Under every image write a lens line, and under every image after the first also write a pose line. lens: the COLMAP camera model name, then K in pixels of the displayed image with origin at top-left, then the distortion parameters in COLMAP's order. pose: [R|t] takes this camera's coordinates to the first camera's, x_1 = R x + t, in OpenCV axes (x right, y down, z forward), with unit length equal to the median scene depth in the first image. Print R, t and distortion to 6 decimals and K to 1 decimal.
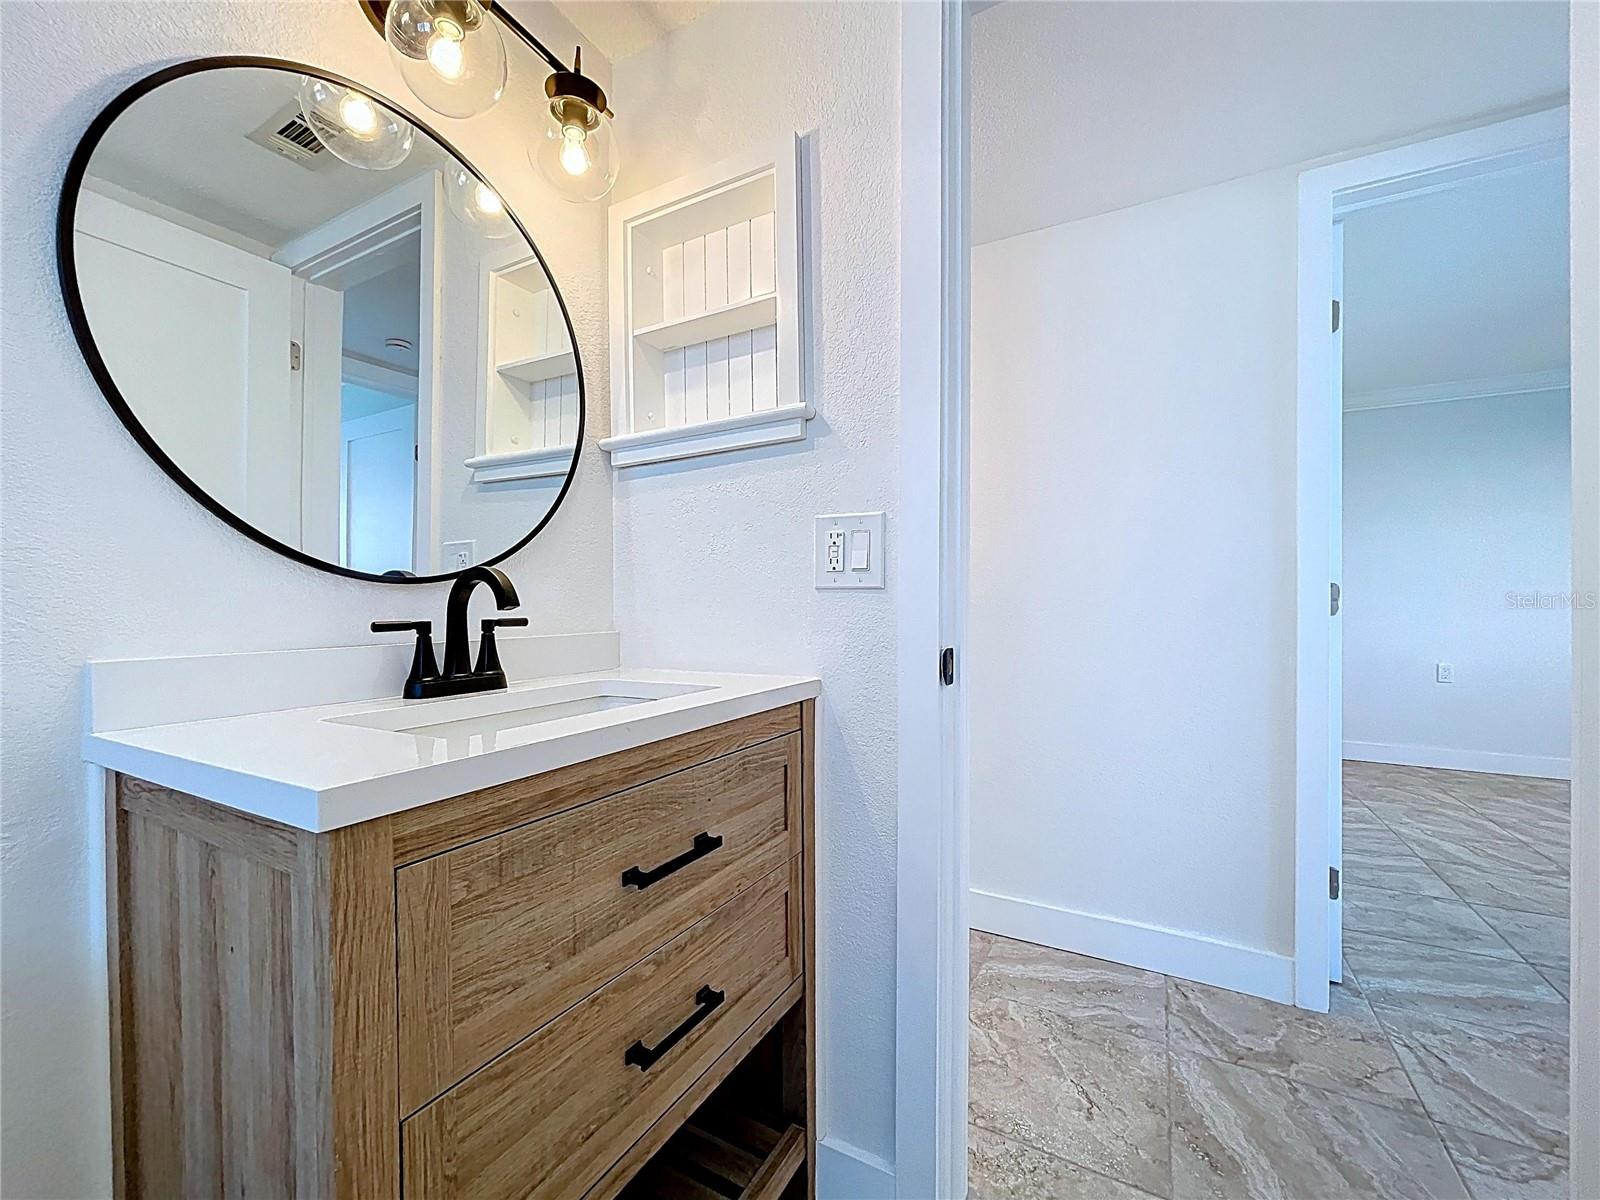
lens RADIAL K [[651.3, 0, 786.6], [0, 651.3, 602.9], [0, 0, 1]] dist [-0.000291, 0.000225]
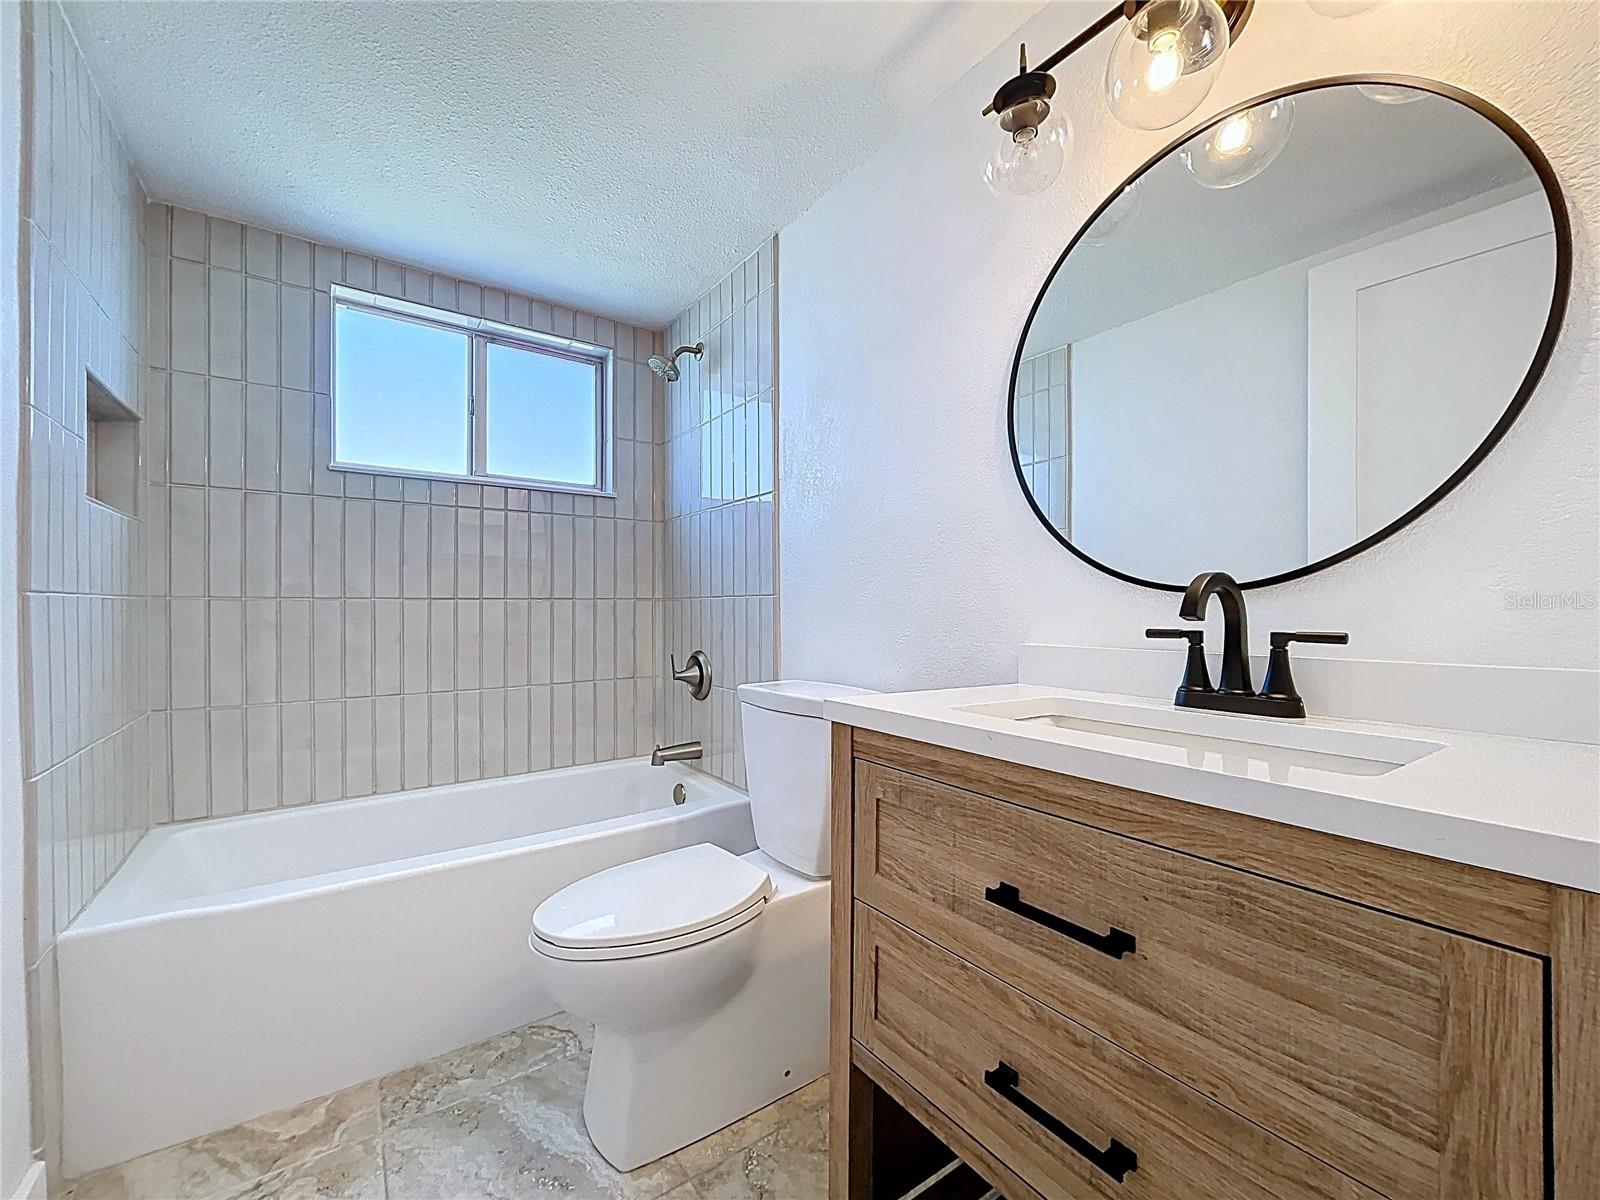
lens RADIAL K [[651.3, 0, 786.6], [0, 651.3, 602.9], [0, 0, 1]] dist [-0.000291, 0.000225]
pose [[-0.419081, -0.002885, -0.907944, 0.710015], [-0.000457, 0.999995, -0.002966, -0.011820], [0.907949, -0.000828, -0.419080, 0.990612]]
